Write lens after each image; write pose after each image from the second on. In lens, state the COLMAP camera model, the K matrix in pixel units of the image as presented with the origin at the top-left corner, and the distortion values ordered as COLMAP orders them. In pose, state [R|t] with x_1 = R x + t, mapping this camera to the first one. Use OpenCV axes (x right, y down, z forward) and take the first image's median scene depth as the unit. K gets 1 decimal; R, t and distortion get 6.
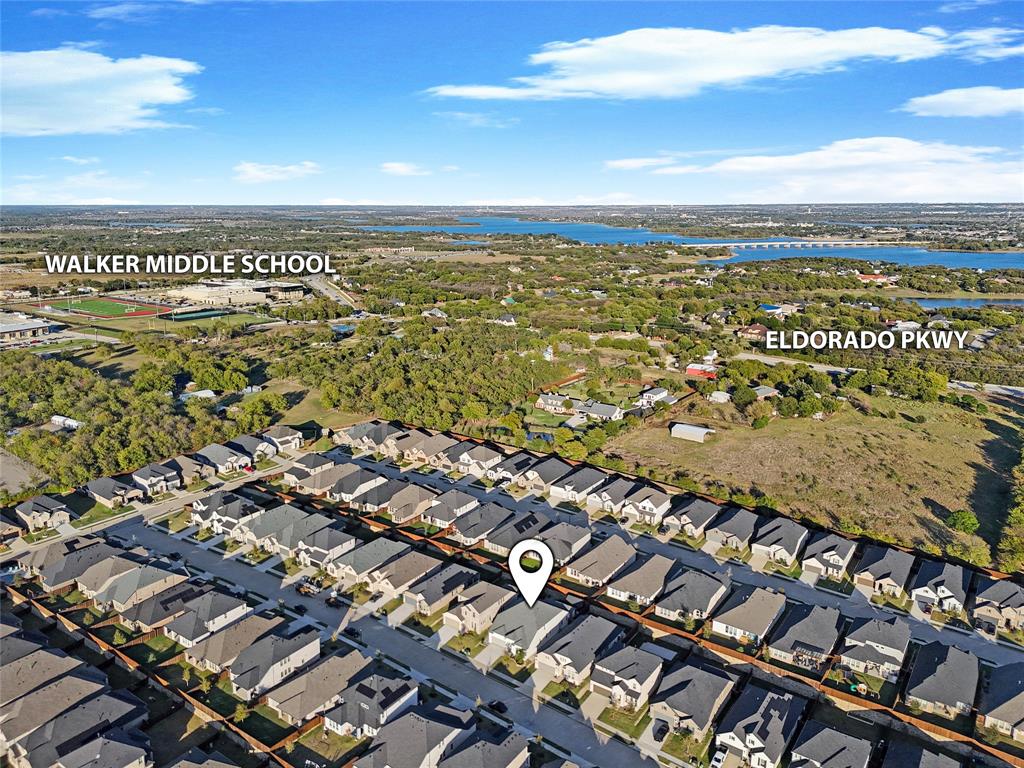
lens RADIAL K [[752.5, 0, 508.7], [0, 752.5, 372.6], [0, 0, 1]] dist [0.087390, -0.093721]
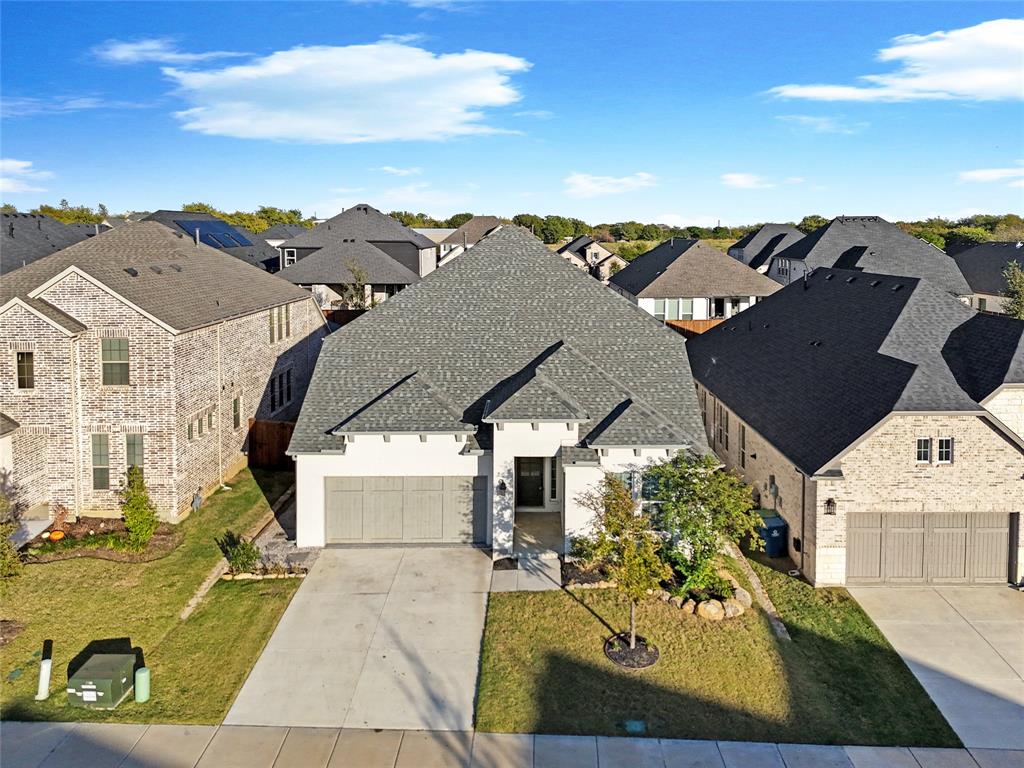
lens RADIAL K [[771.8, 0, 546.6], [0, 771.8, 279.3], [0, 0, 1]] dist [0.056009, -0.045672]
pose [[0.806546, -0.037272, 0.589995, -0.045827], [0.136194, 0.982880, -0.124091, 0.242122], [-0.575269, 0.180439, 0.797814, 0.635629]]
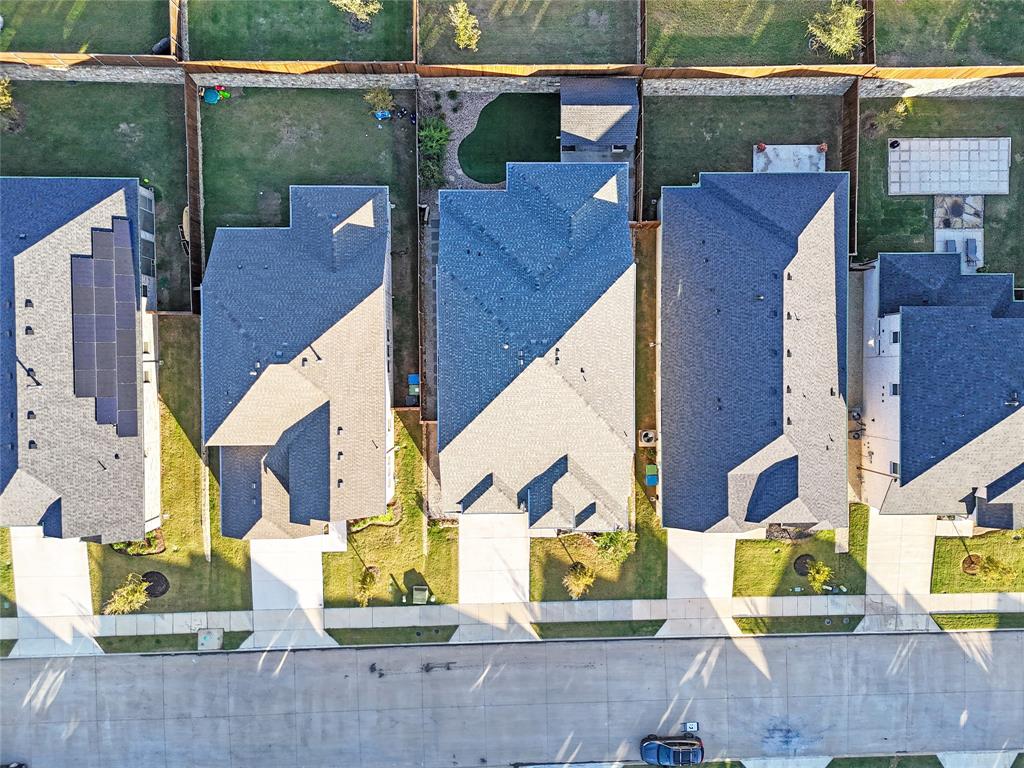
lens RADIAL K [[752.5, 0, 508.7], [0, 752.5, 372.6], [0, 0, 1]] dist [0.087390, -0.093721]
pose [[0.810605, -0.585593, -0.000341, 0.013860], [0.109735, 0.151329, 0.982374, 0.059304], [-0.575219, -0.796355, 0.186928, 0.704741]]
